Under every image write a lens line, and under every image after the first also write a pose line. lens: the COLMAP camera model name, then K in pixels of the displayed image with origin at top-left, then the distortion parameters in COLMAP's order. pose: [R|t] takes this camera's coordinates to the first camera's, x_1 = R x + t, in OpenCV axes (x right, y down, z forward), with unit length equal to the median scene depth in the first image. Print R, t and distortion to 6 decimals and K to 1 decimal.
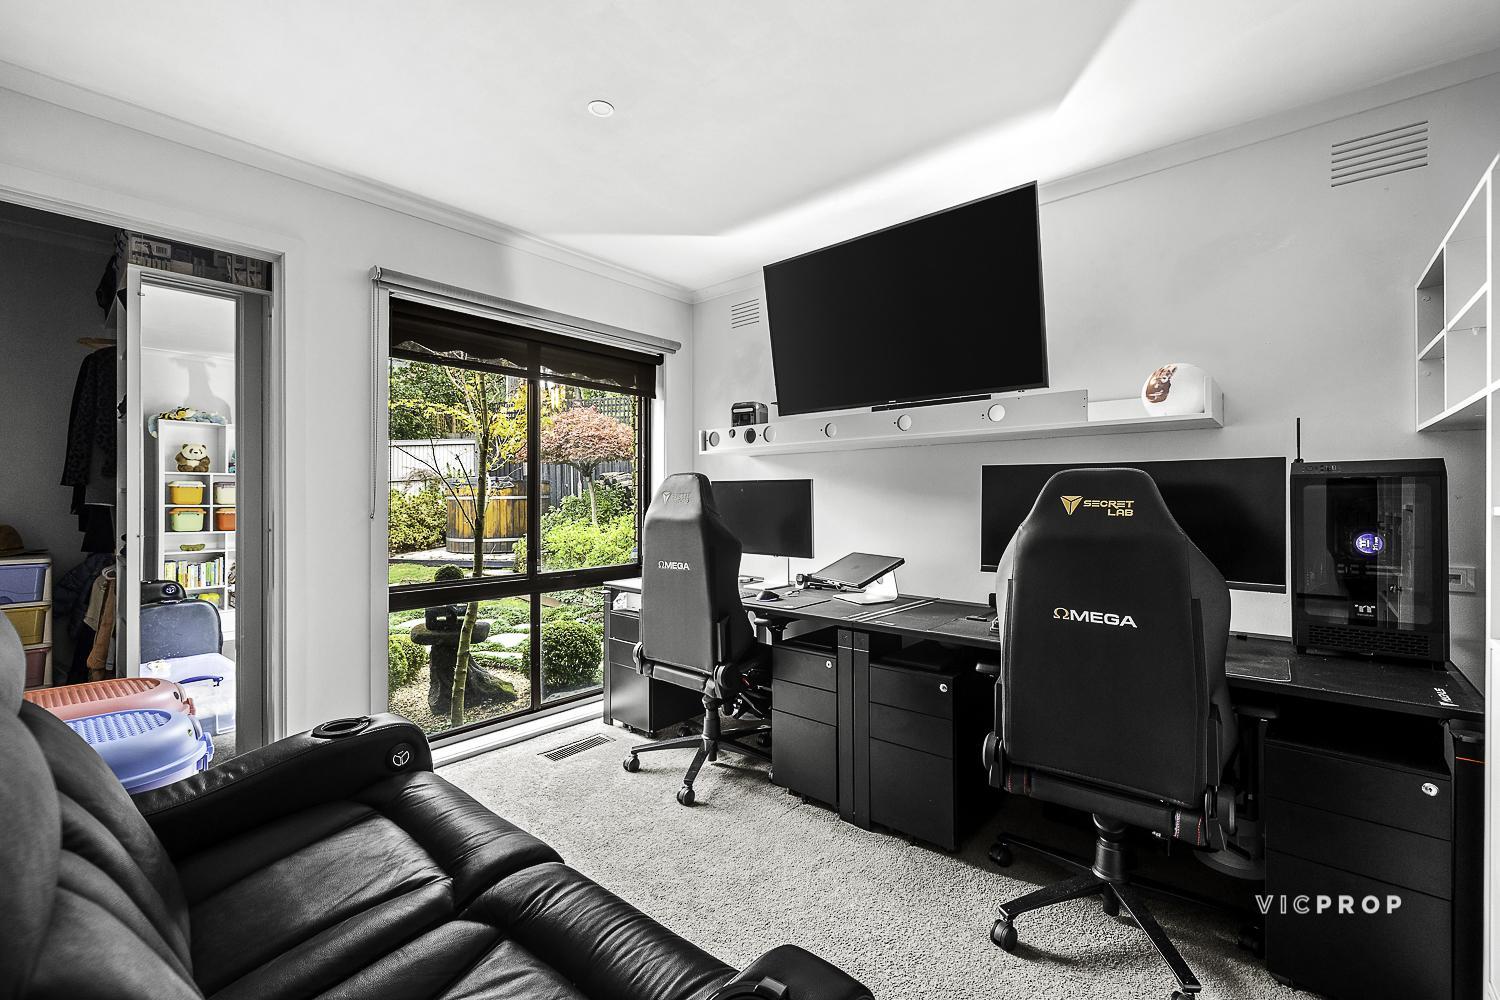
lens RADIAL K [[642.1, 0, 756.8], [0, 642.1, 488.2], [0, 0, 1]] dist [-0.000061, -0.000602]
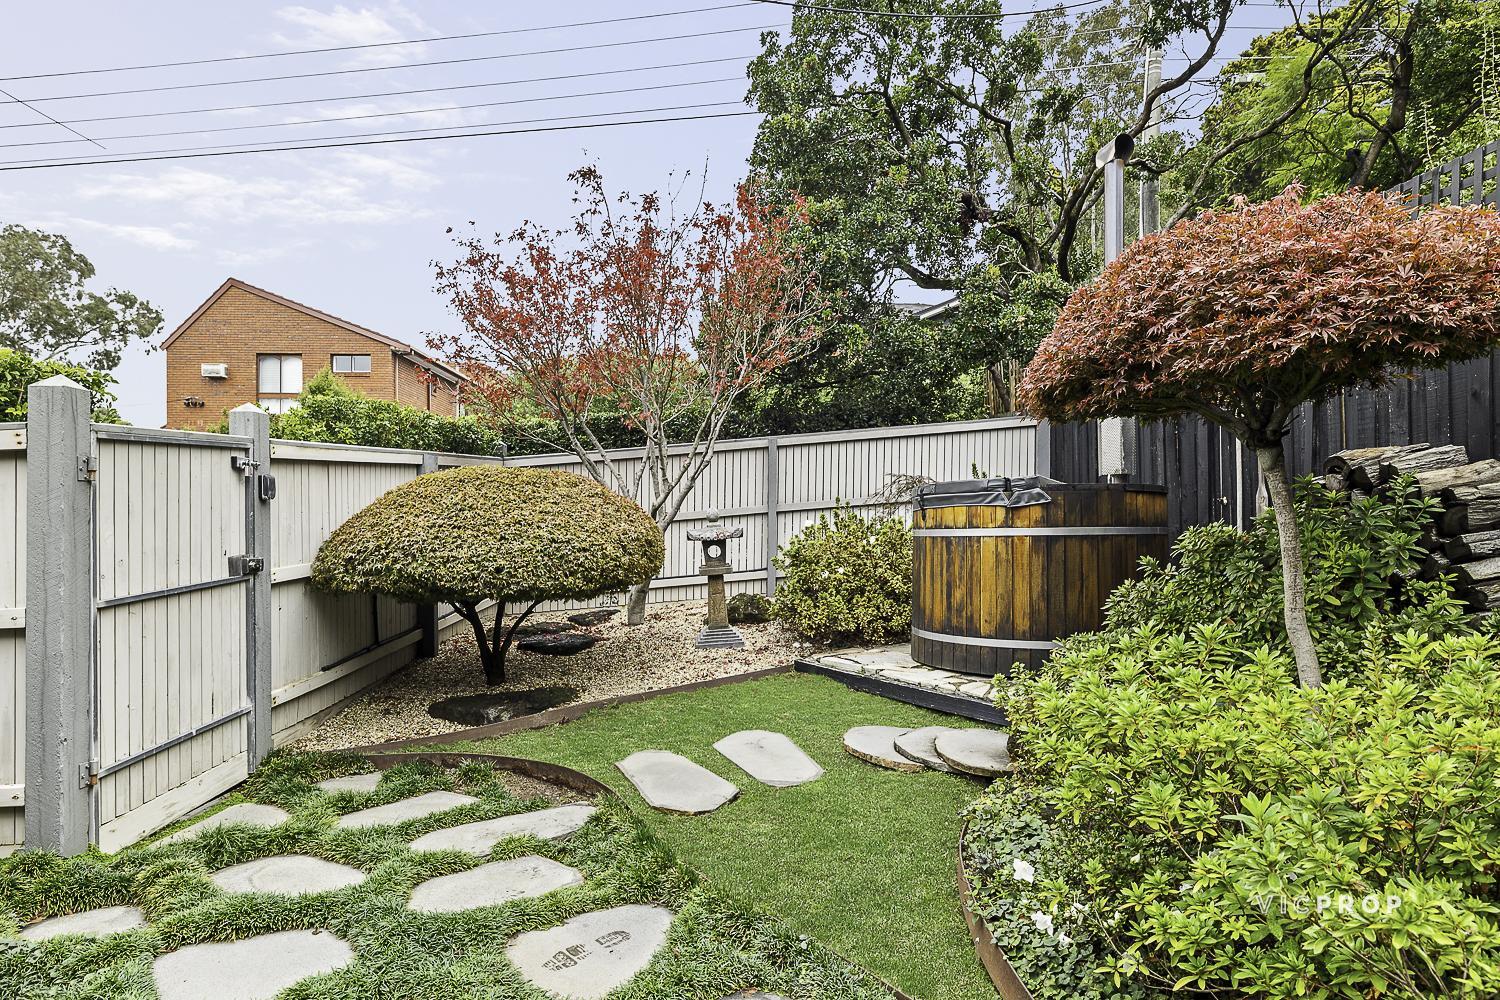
lens RADIAL K [[827.1, 0, 750.3], [0, 827.1, 545.4], [0, 0, 1]] dist [0.001341, 0.000291]
pose [[0.650173, 0.013178, -0.759672, -0.130539], [0.003556, 0.999786, 0.020386, 0.012251], [0.759778, -0.015956, 0.649987, 0.565079]]
